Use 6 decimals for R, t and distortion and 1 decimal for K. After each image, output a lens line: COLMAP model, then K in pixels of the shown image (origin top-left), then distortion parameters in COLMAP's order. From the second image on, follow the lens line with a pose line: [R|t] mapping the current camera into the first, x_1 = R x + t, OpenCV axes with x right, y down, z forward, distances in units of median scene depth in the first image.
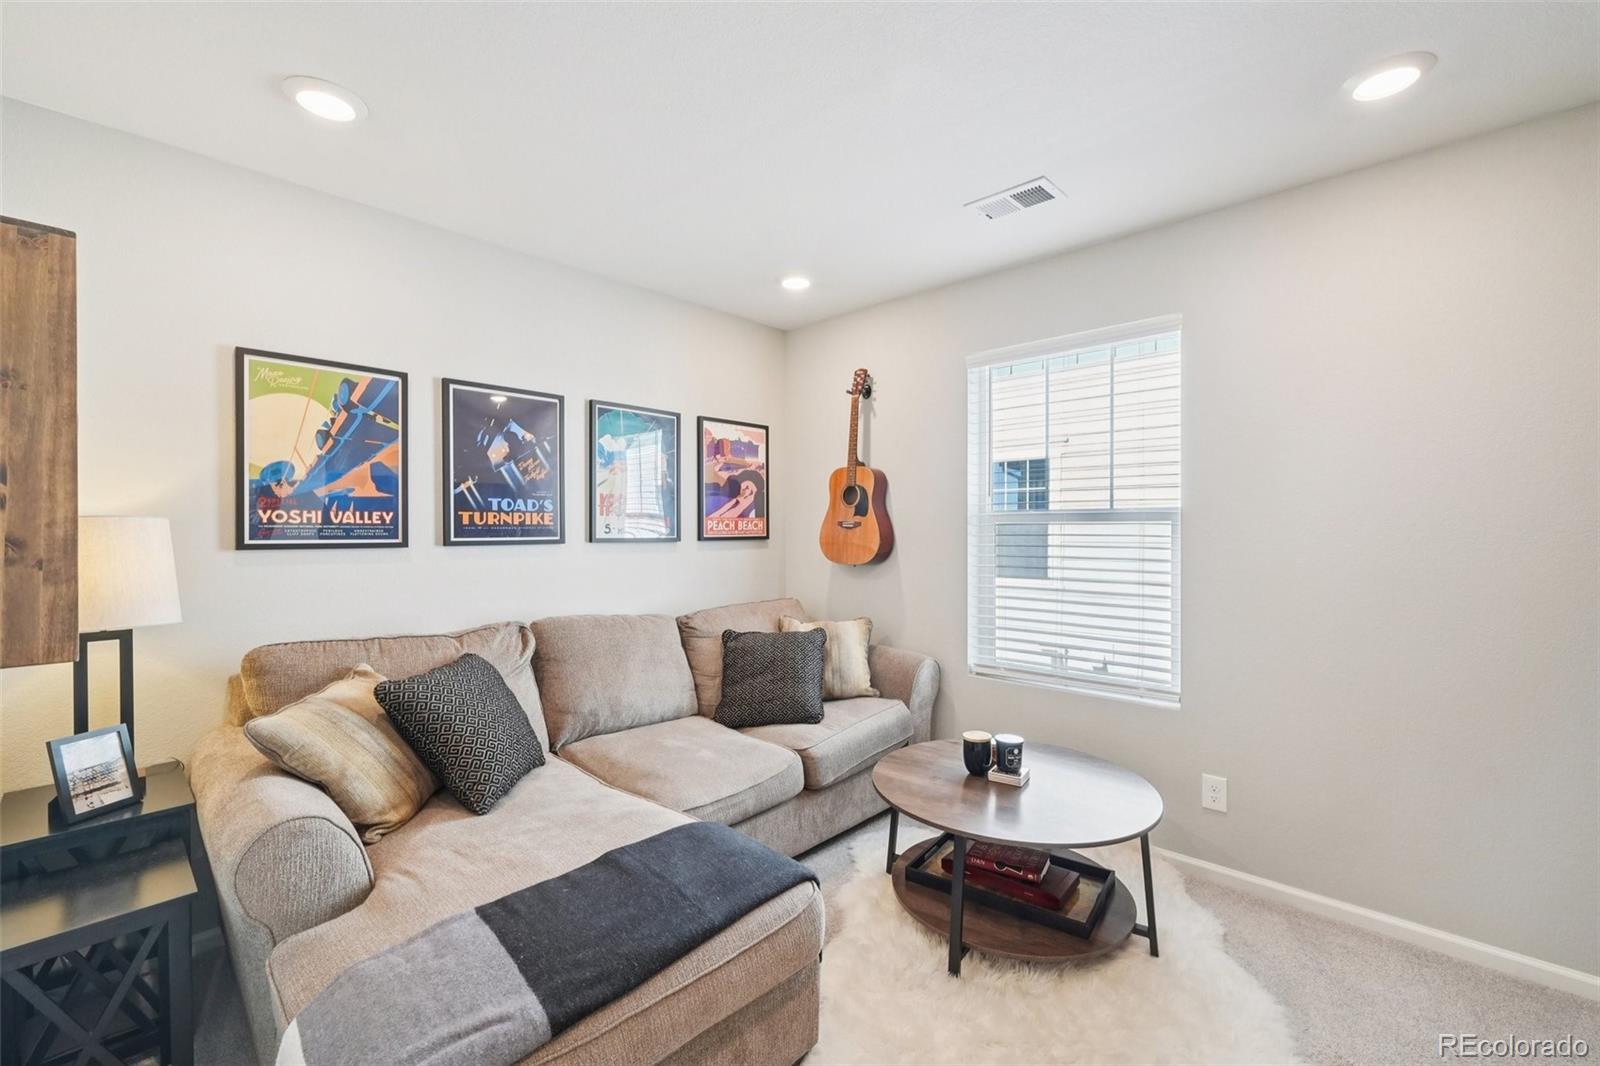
lens RADIAL K [[681.2, 0, 802.3], [0, 681.2, 534.5], [0, 0, 1]] dist [0.001956, 0.000713]
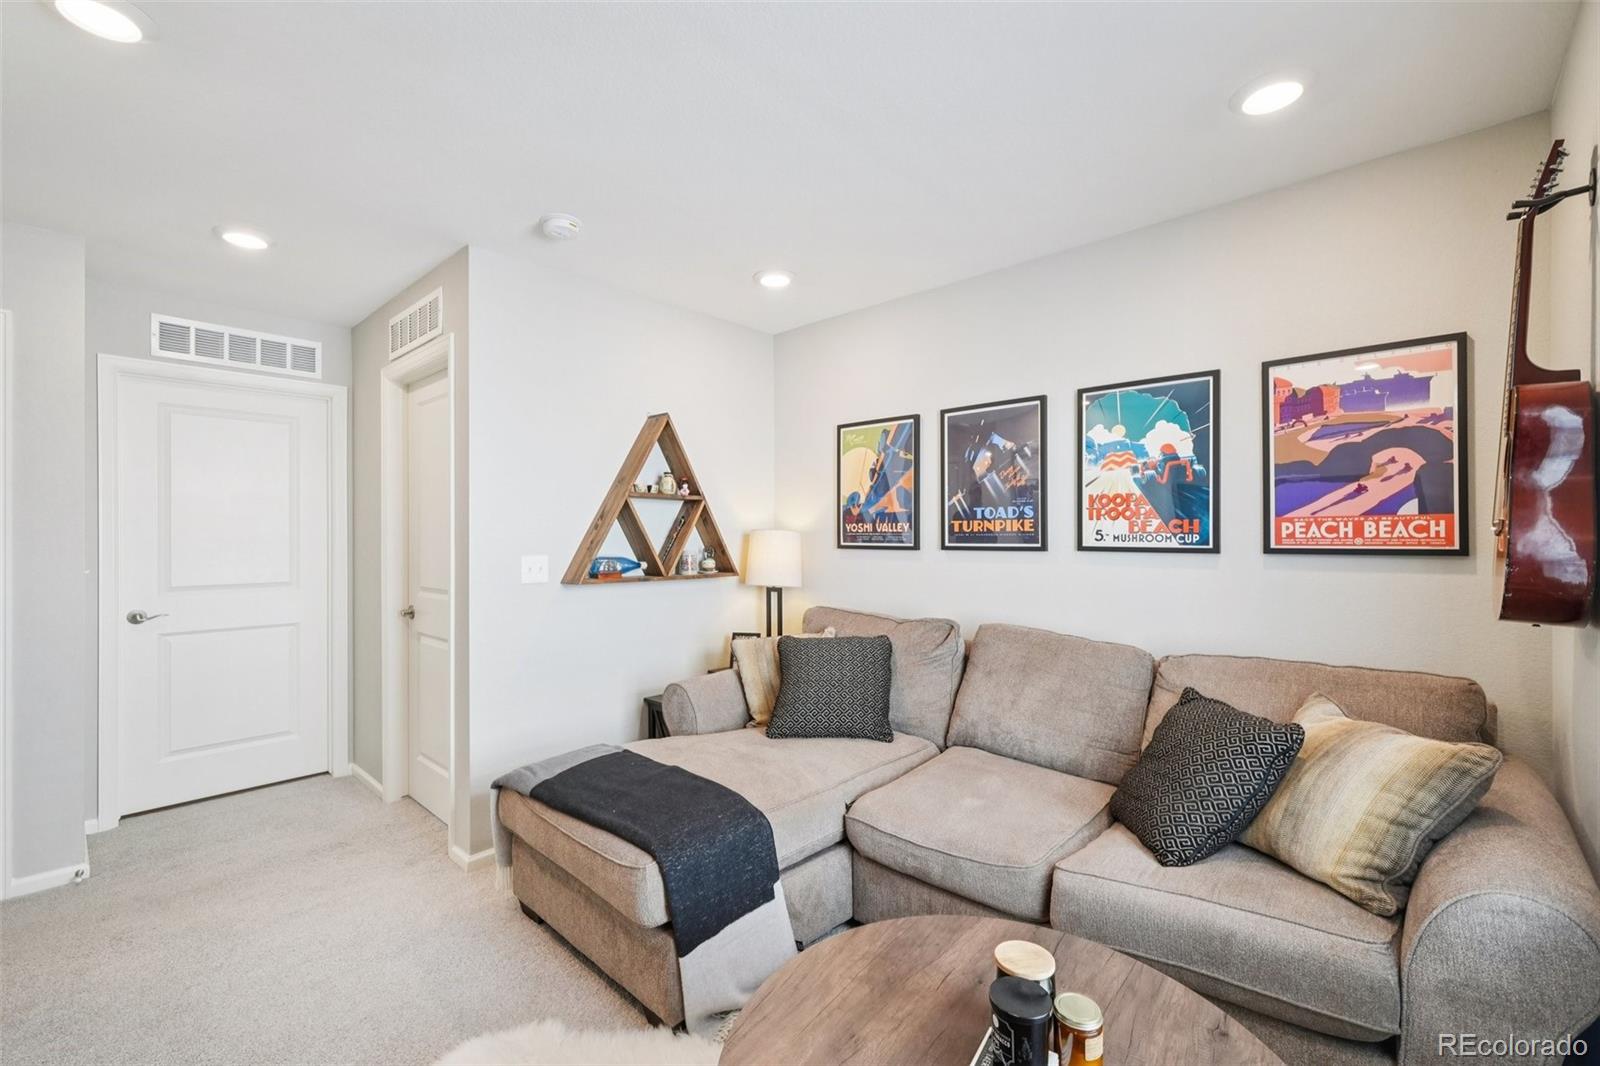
lens RADIAL K [[681.2, 0, 802.3], [0, 681.2, 534.5], [0, 0, 1]] dist [0.001956, 0.000713]
pose [[0.002014, -0.000342, -0.999998, 0.628398], [-0.007119, 0.999975, -0.000357, -0.007408], [0.999973, 0.007120, 0.002012, 0.701474]]
